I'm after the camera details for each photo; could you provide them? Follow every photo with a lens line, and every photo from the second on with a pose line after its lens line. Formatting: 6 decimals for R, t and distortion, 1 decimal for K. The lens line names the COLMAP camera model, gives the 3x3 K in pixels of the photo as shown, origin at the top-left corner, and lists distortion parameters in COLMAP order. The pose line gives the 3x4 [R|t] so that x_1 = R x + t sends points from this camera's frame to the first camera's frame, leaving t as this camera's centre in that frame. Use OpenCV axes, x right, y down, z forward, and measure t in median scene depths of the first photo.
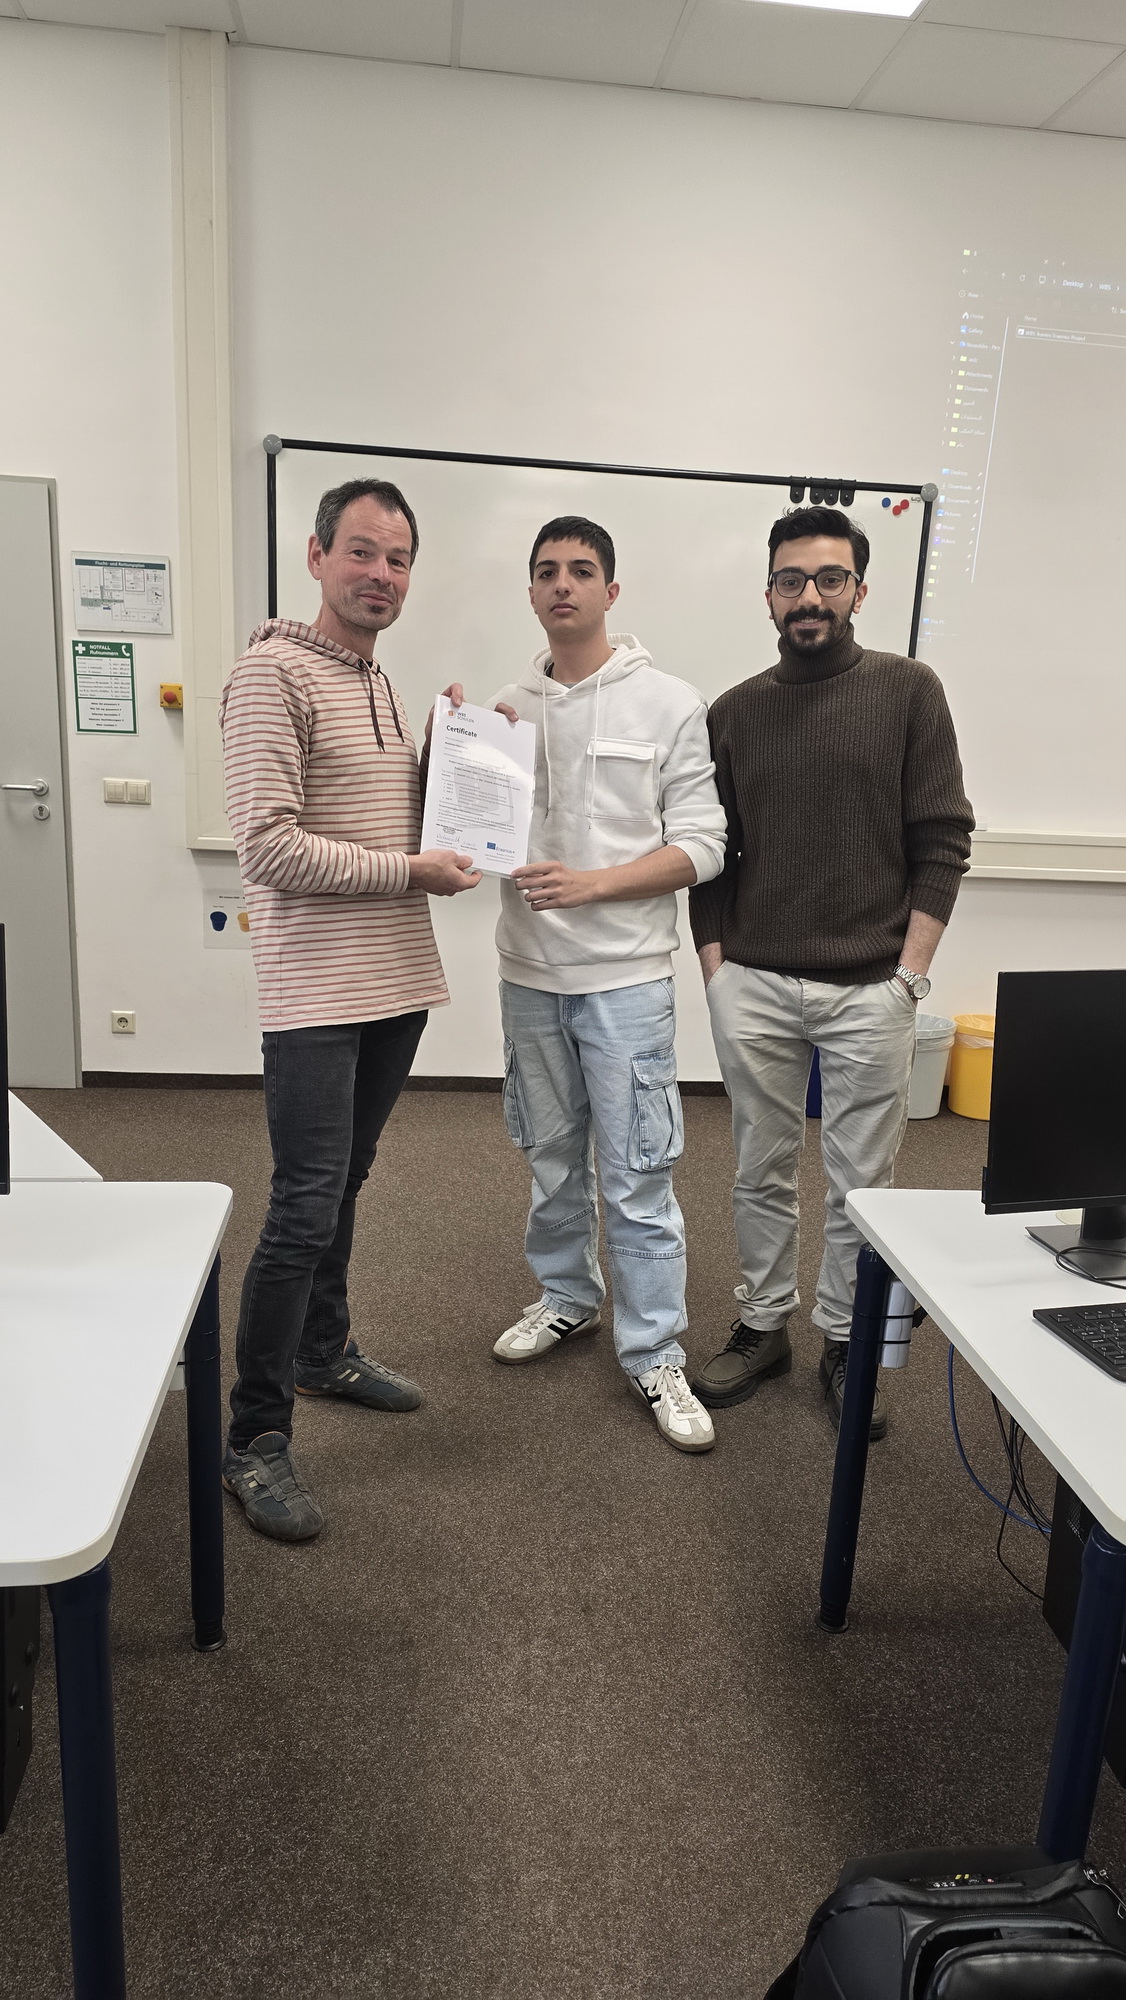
lens RADIAL K [[1327.4, 0, 577.5], [0, 1327.4, 1036.7], [0, 0, 1]] dist [0.048831, -0.045910]
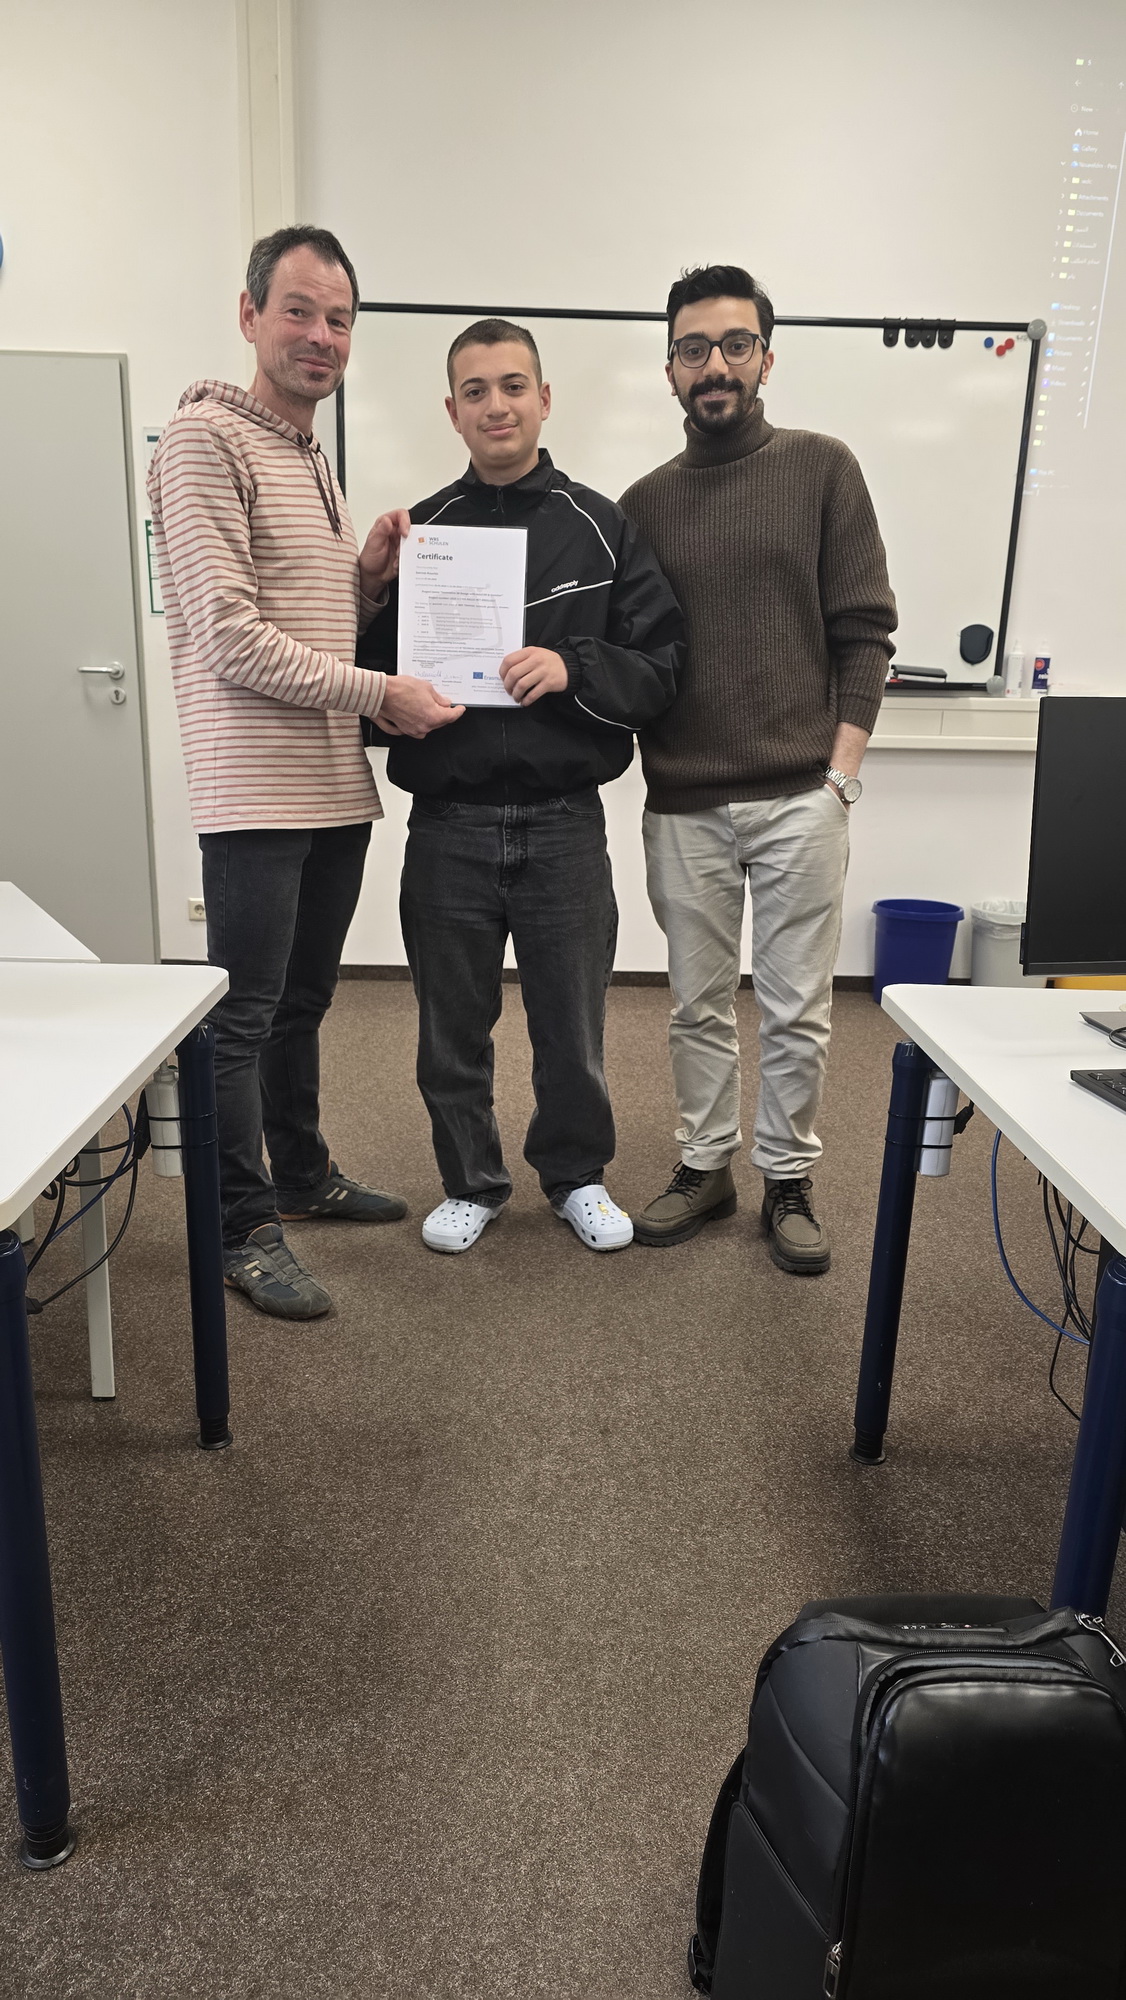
lens RADIAL K [[1339.2, 0, 550.6], [0, 1339.2, 1022.4], [0, 0, 1]] dist [0.046093, -0.046285]
pose [[0.994479, 0.005767, -0.104779, 0.064899], [-0.003016, 0.999647, 0.026391, 0.108230], [0.104894, -0.025929, 0.994145, 0.049706]]
